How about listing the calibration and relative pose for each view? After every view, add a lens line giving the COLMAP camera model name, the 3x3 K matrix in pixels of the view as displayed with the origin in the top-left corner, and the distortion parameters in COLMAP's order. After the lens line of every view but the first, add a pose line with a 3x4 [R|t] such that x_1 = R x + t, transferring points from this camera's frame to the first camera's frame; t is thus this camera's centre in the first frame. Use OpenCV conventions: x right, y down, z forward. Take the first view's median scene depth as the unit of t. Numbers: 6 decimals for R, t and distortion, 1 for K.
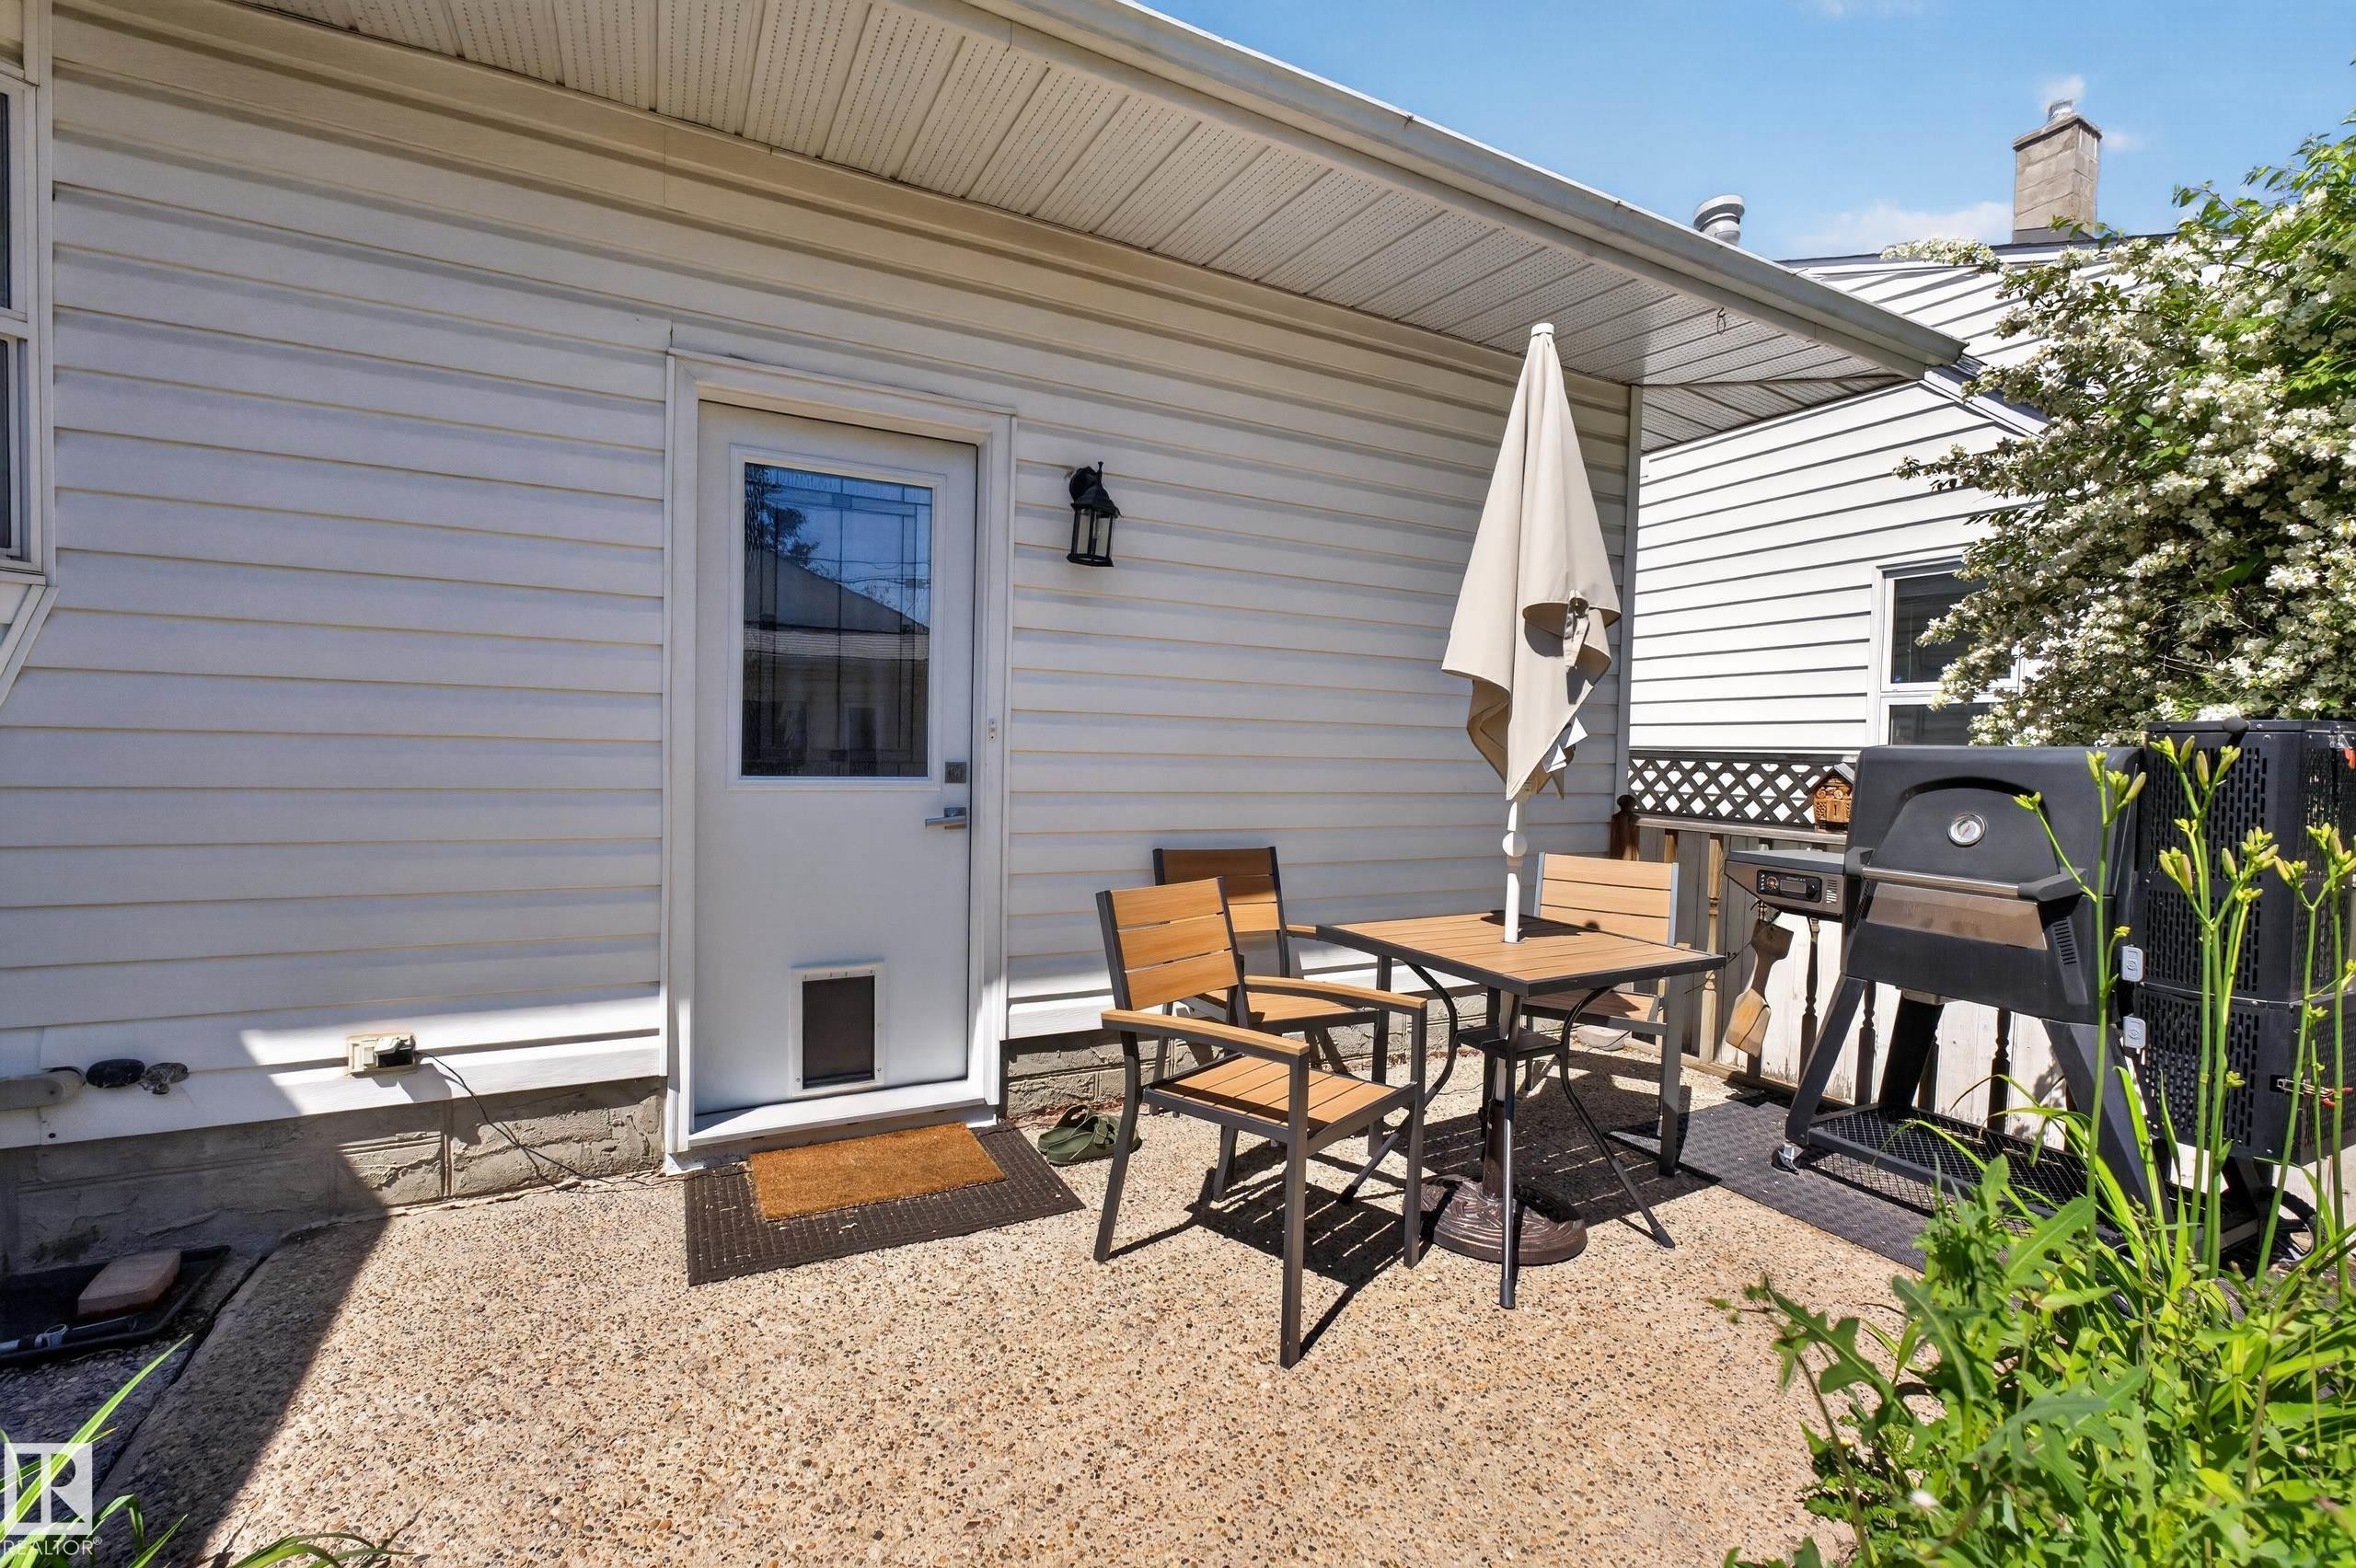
lens RADIAL K [[974.6, 0, 1178.0], [0, 974.6, 784.0], [0, 0, 1]] dist [-0.009784, 0.000305]
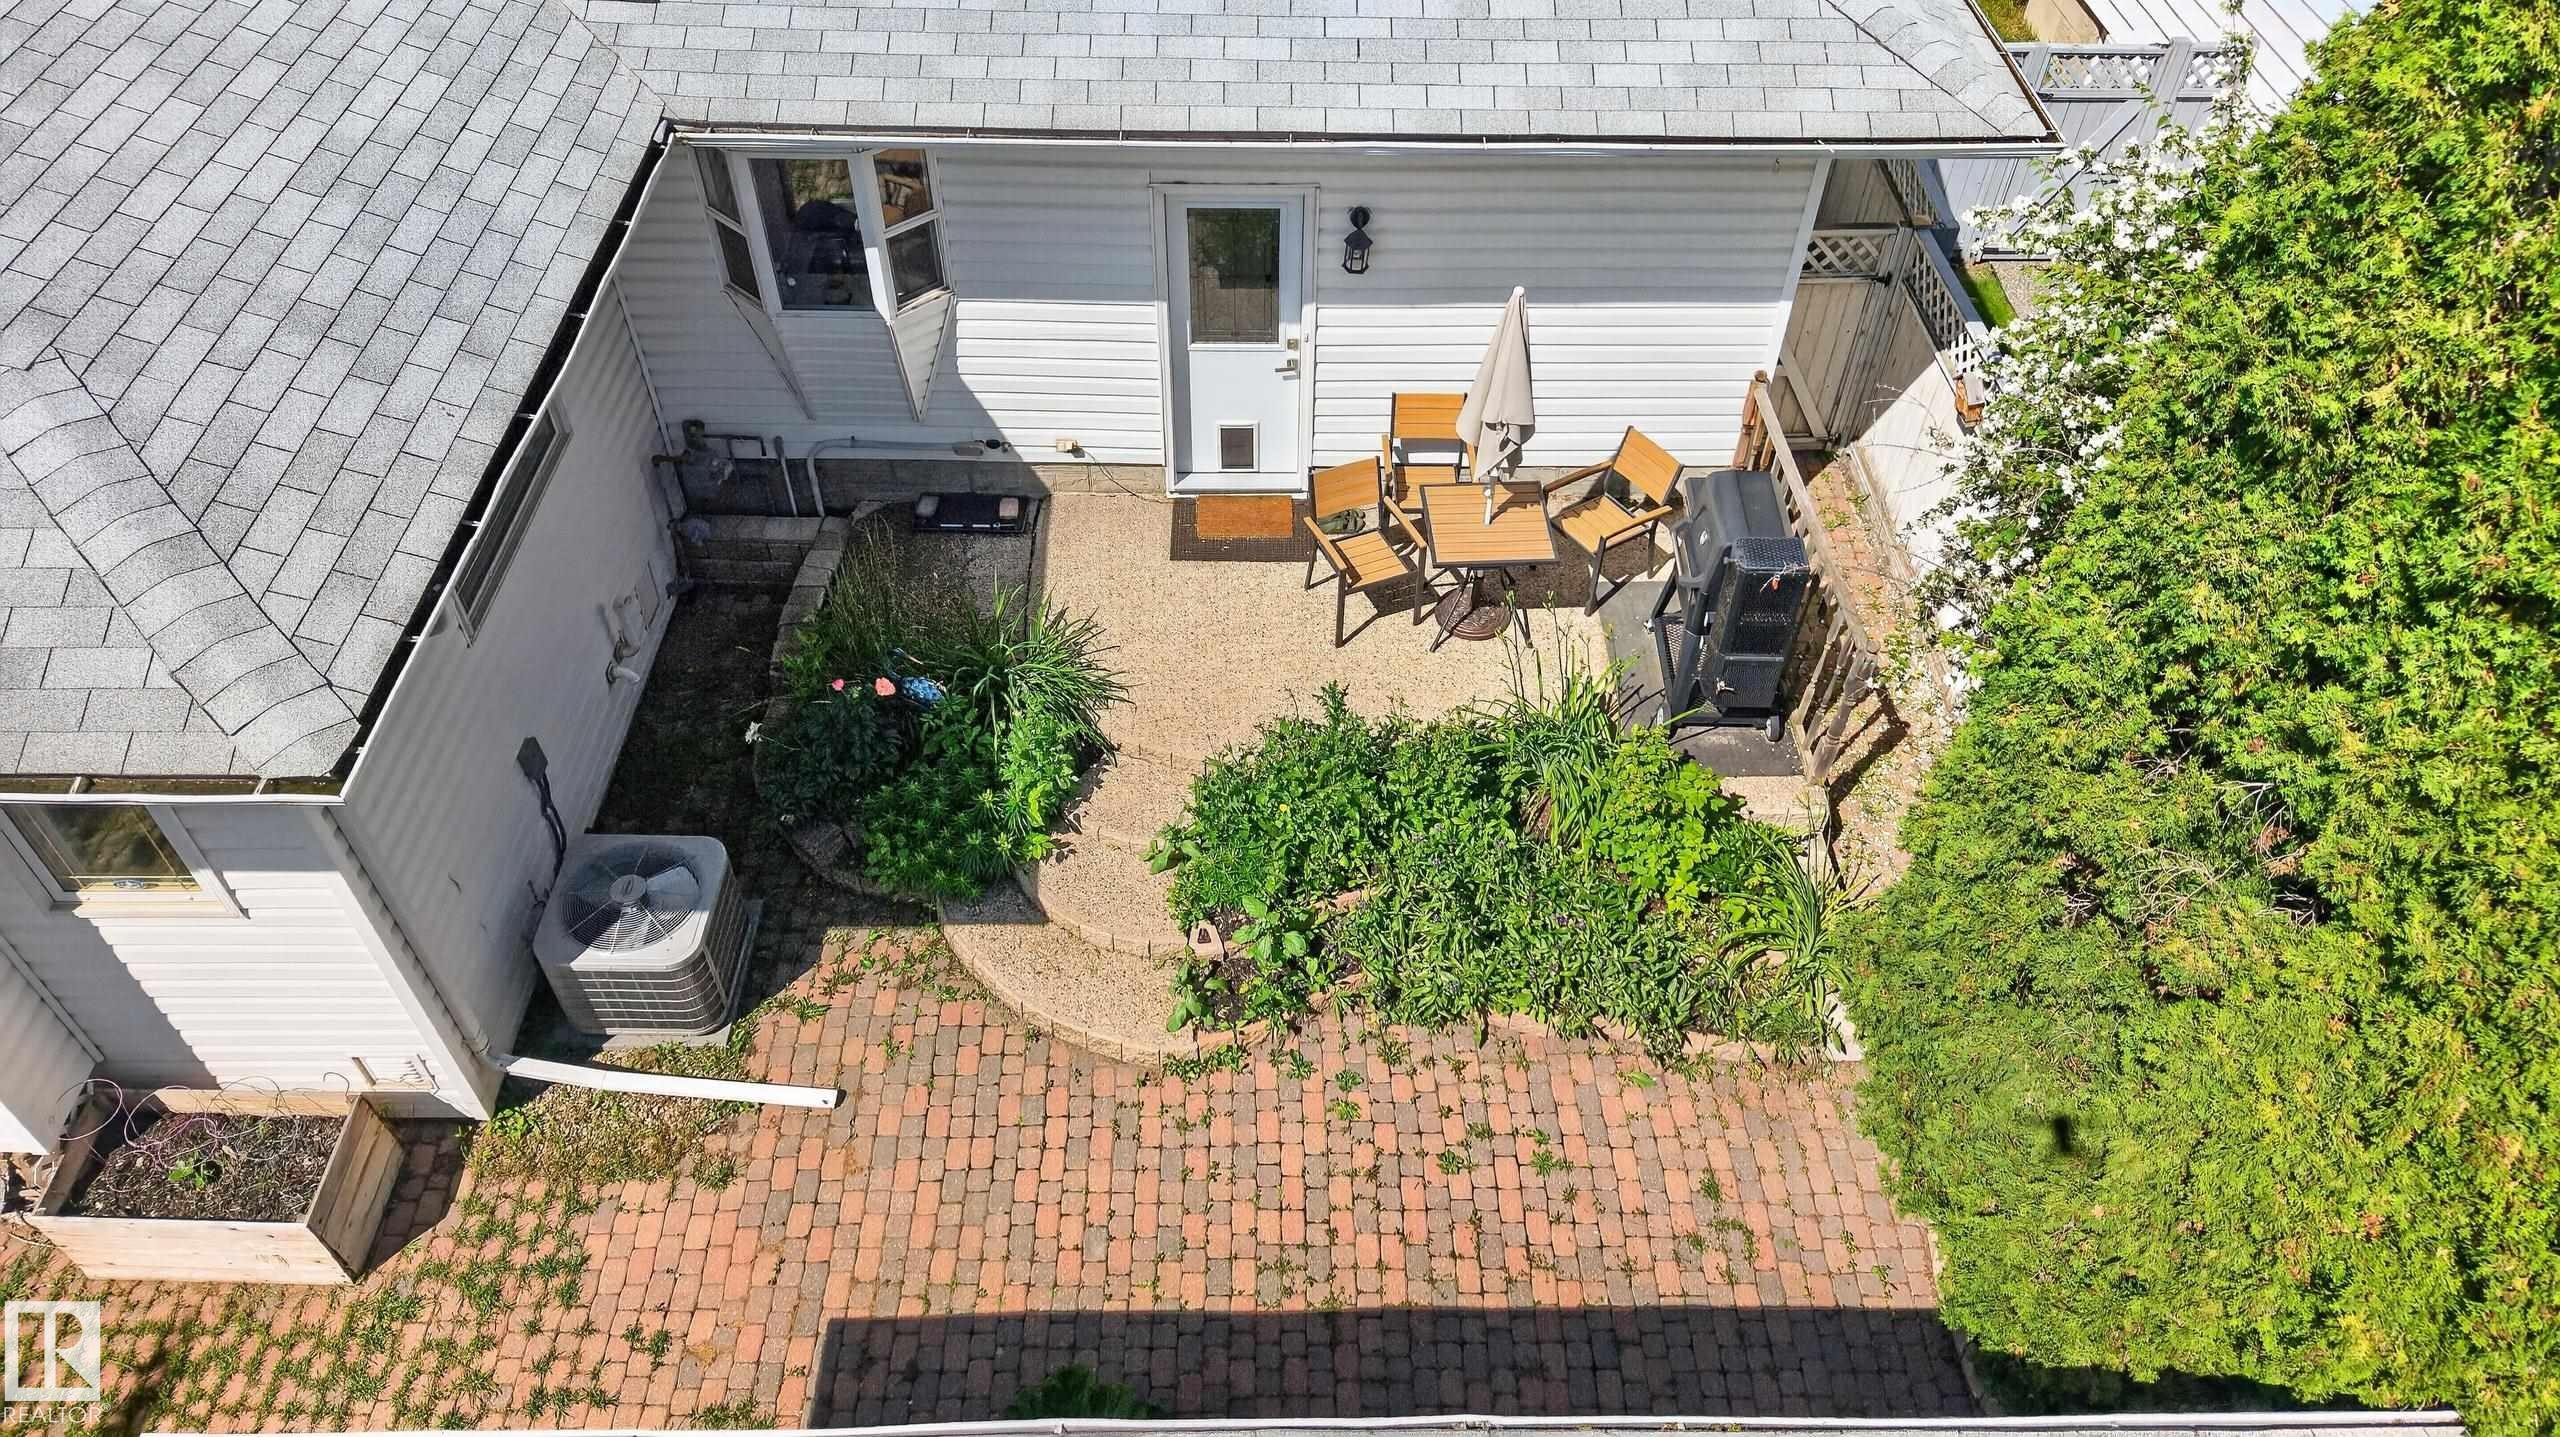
lens RADIAL K [[1746.1, 0, 1260.8], [0, 1746.1, 726.3], [0, 0, 1]] dist [0.110992, -0.000105]
pose [[0.889320, 0.315369, -0.331139, 1.305501], [0.002238, 0.721130, 0.692796, -2.200571], [0.457281, -0.616858, 0.640609, -2.033018]]
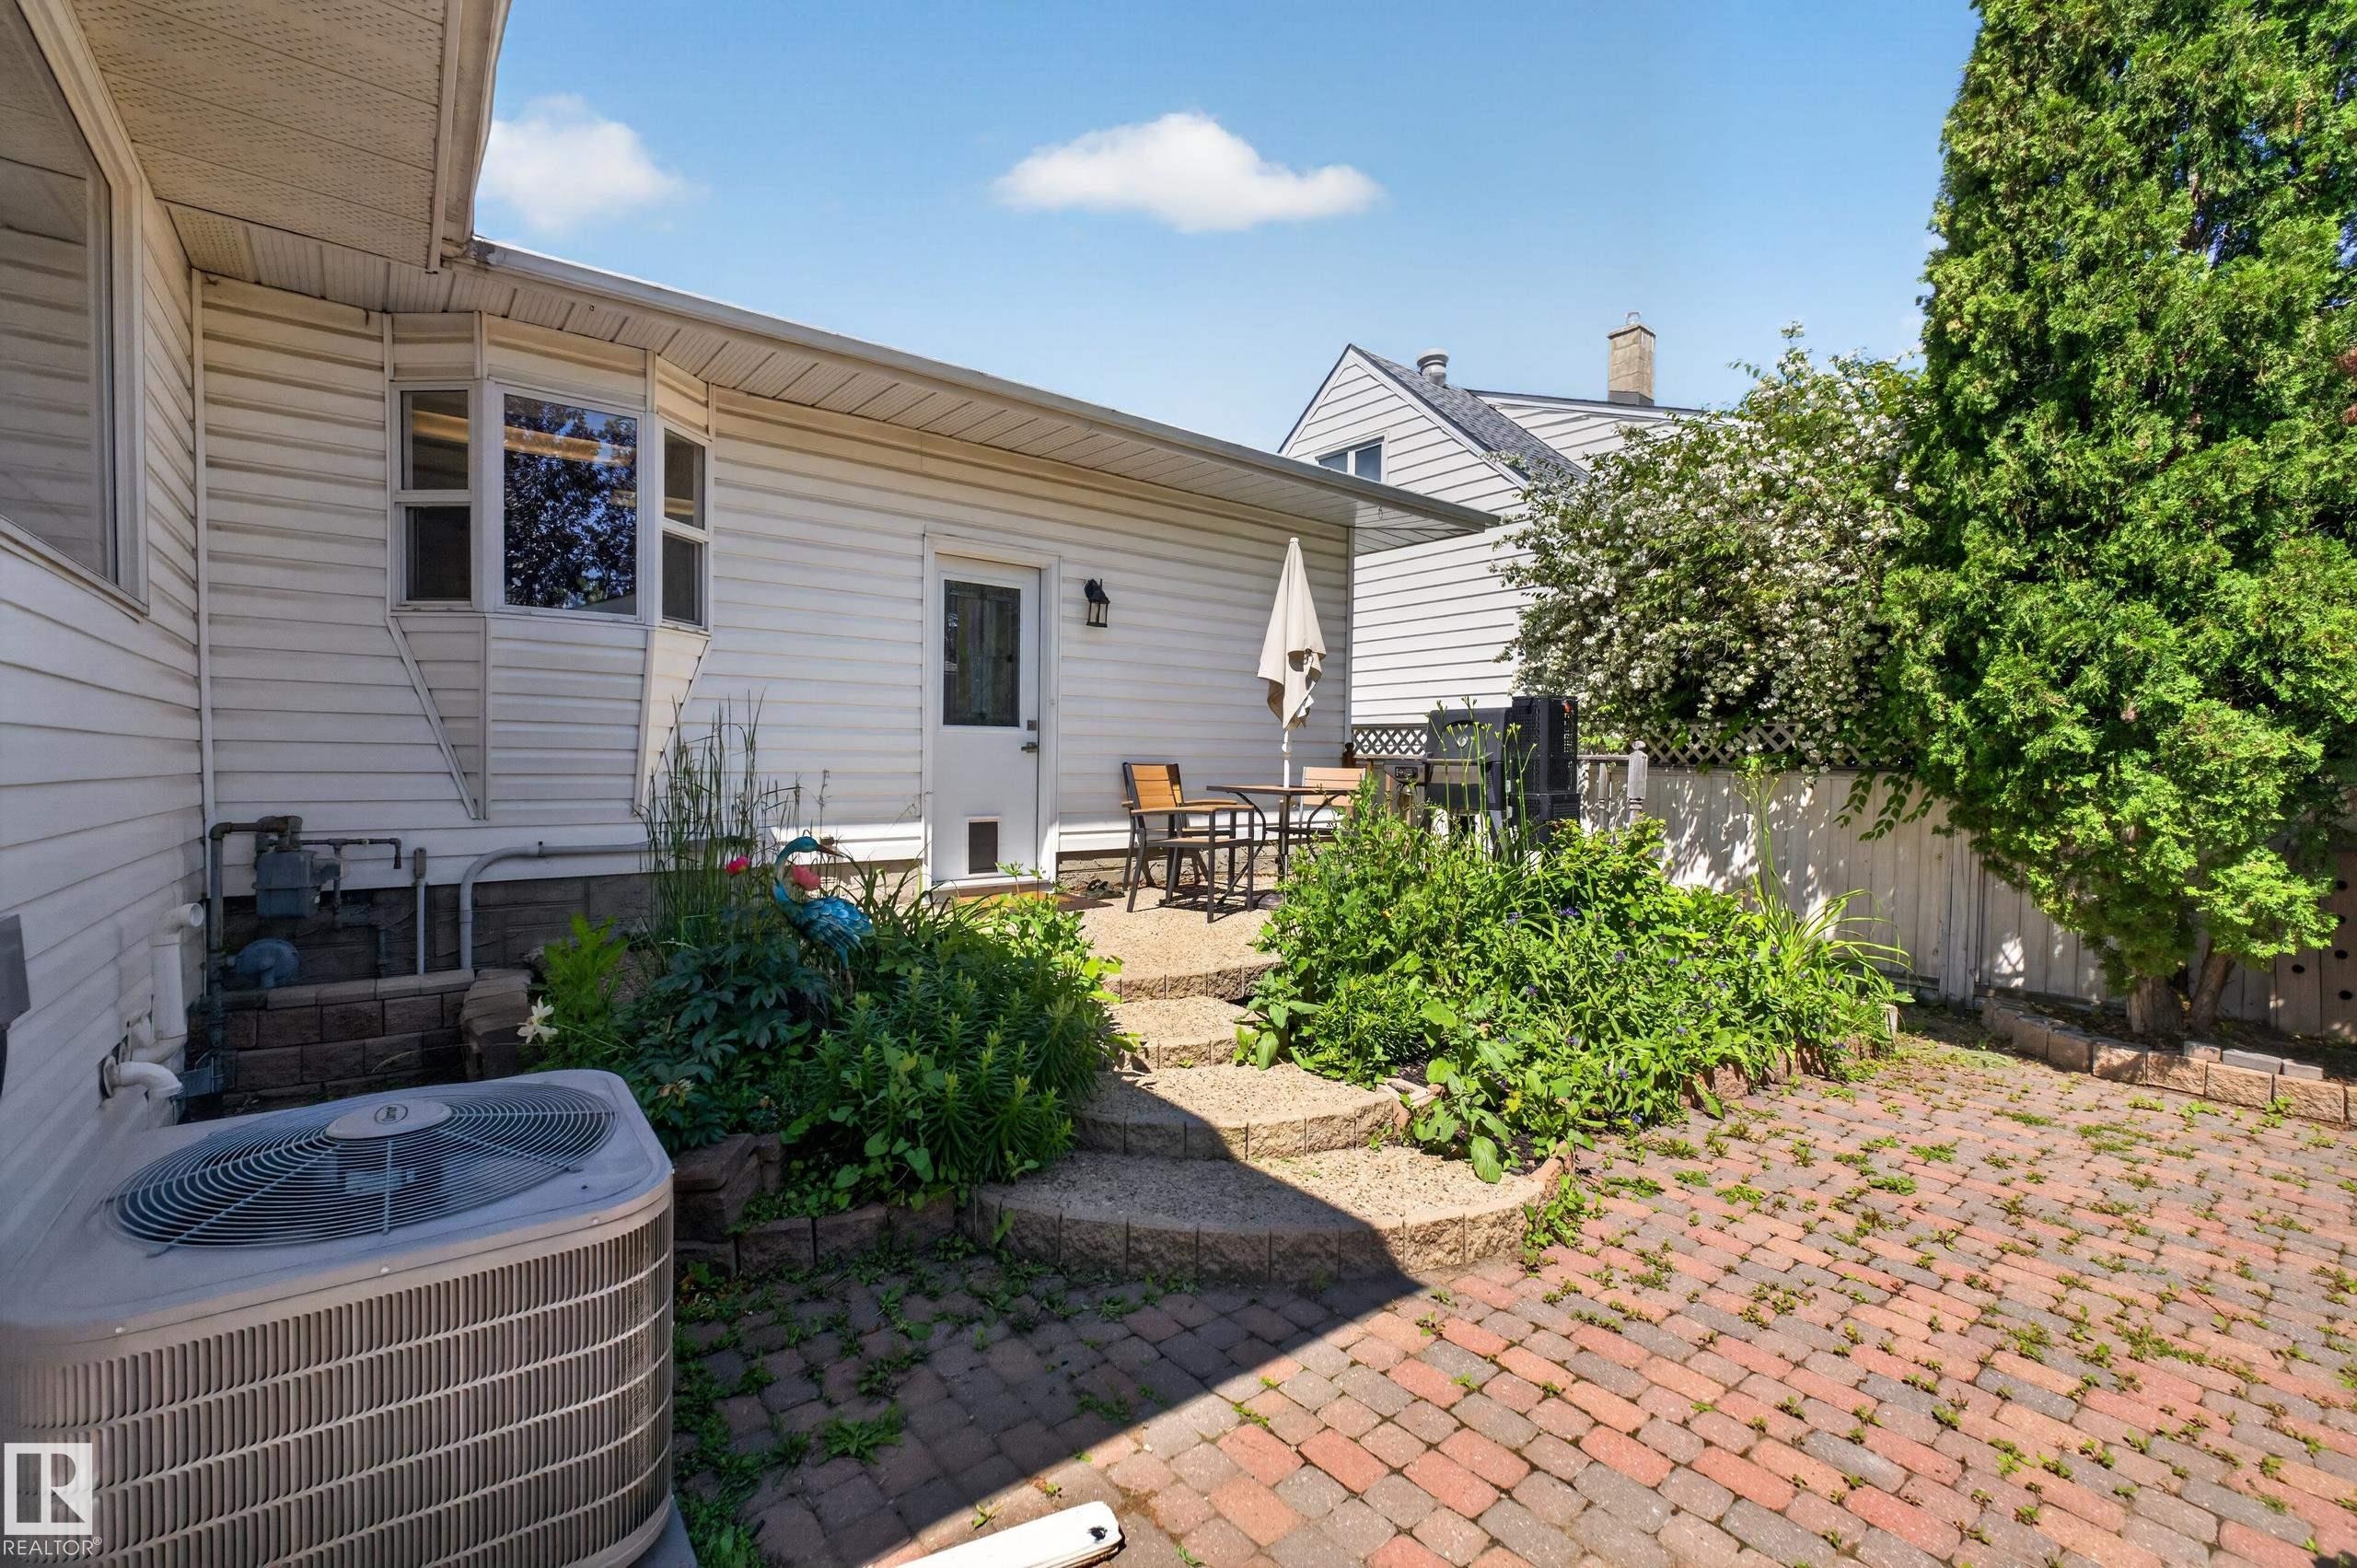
lens RADIAL K [[1011.7, 0, 1174.9], [0, 1011.7, 789.8], [0, 0, 1]] dist [-0.009934, 0.000922]
pose [[0.981053, -0.018318, 0.192873, -0.405623], [0.019216, 0.999811, -0.002790, 0.161692], [-0.192786, 0.006443, 0.981220, -1.378061]]
